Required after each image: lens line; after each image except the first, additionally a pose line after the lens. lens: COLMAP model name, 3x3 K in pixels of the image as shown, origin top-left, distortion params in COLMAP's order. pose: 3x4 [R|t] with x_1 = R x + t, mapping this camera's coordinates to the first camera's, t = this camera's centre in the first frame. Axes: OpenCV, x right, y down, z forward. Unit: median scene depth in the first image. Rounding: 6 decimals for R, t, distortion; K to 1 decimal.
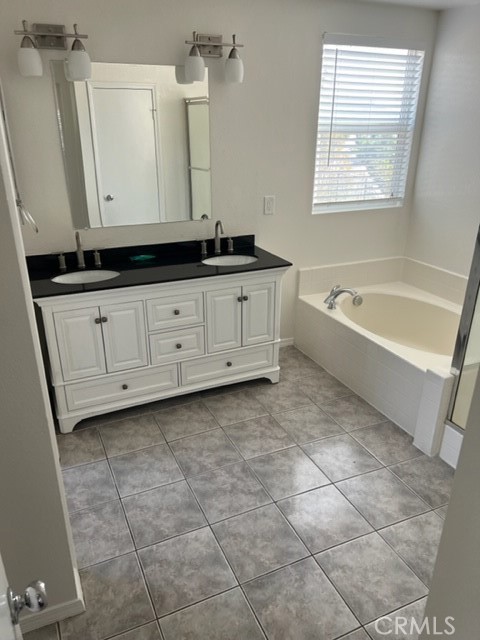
lens RADIAL K [[481.5, 0, 242.9], [0, 481.5, 325.1], [0, 0, 1]] dist [0.059576, -0.048728]
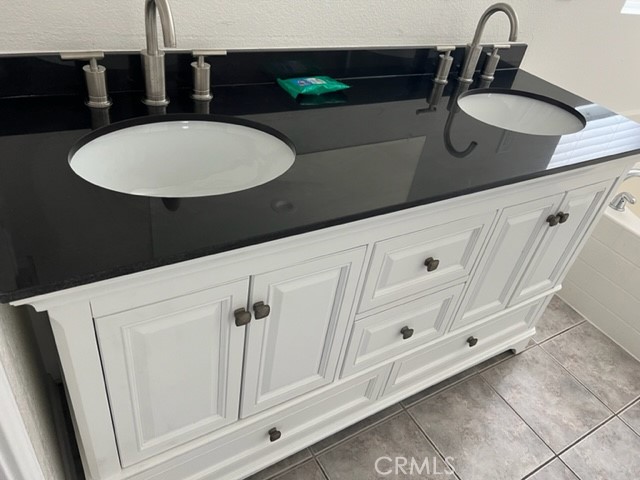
lens RADIAL K [[481.5, 0, 326.9], [0, 481.5, 250.5], [0, 0, 1]] dist [0.059576, -0.048728]
pose [[0.982493, 0.045909, 0.180553, -0.252929], [-0.092581, 0.961337, 0.259347, -0.111820], [-0.161666, -0.271522, 0.948757, 0.591015]]
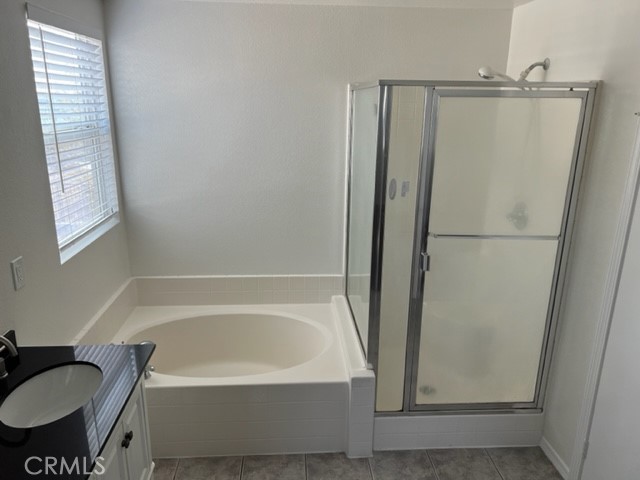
lens RADIAL K [[481.5, 0, 325.1], [0, 481.5, 240.8], [0, 0, 1]] dist [0.059576, -0.048728]
pose [[0.357186, -0.264947, 0.895668, -0.349167], [0.351038, 0.926704, 0.134137, -0.251558], [-0.865558, 0.266502, 0.424012, 0.461936]]
